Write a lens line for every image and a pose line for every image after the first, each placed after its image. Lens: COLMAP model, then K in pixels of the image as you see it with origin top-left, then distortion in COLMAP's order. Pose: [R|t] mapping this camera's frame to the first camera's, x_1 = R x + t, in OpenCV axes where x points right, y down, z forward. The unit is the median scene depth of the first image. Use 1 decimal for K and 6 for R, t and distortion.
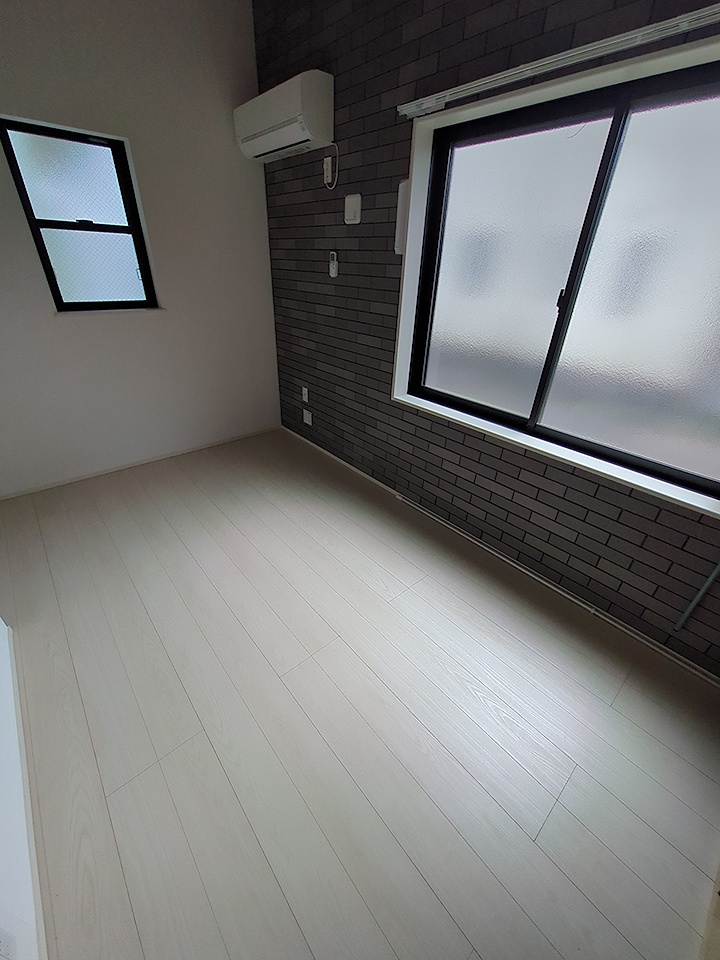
lens RADIAL K [[382.4, 0, 357.4], [0, 382.4, 485.3], [0, 0, 1]] dist [-0.001960, 0.000357]
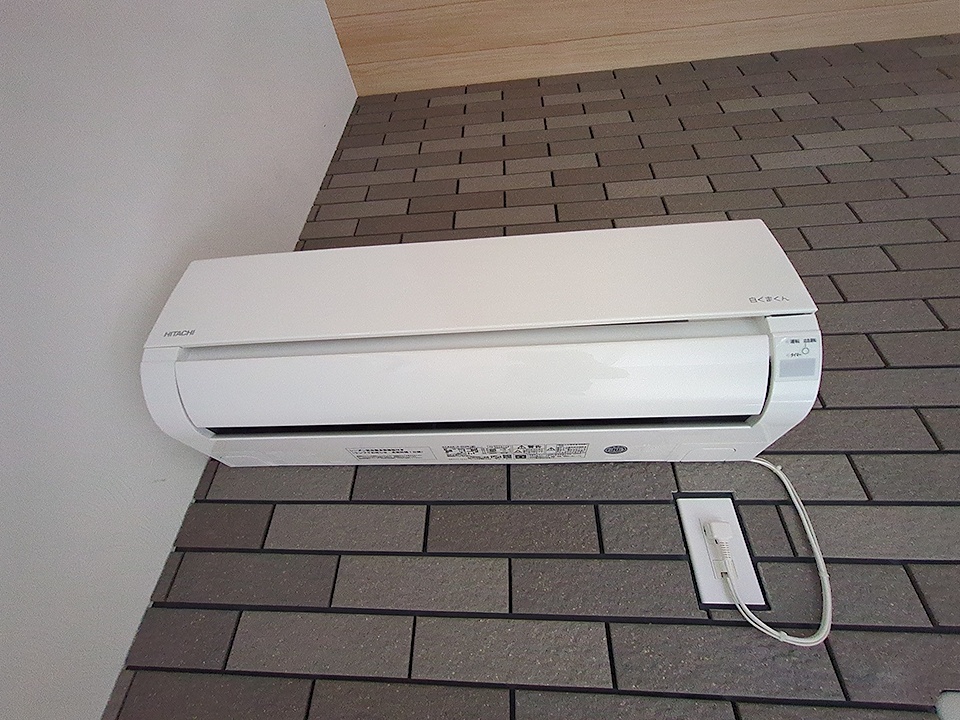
lens RADIAL K [[382.4, 0, 480.0], [0, 382.4, 360.0], [0, 0, 1]] dist [-0.001960, 0.000357]
pose [[0.728068, 0.360535, 0.583036, -0.281639], [0.343312, 0.544398, -0.765354, -0.651095], [-0.593341, 0.757394, 0.272582, 0.800784]]
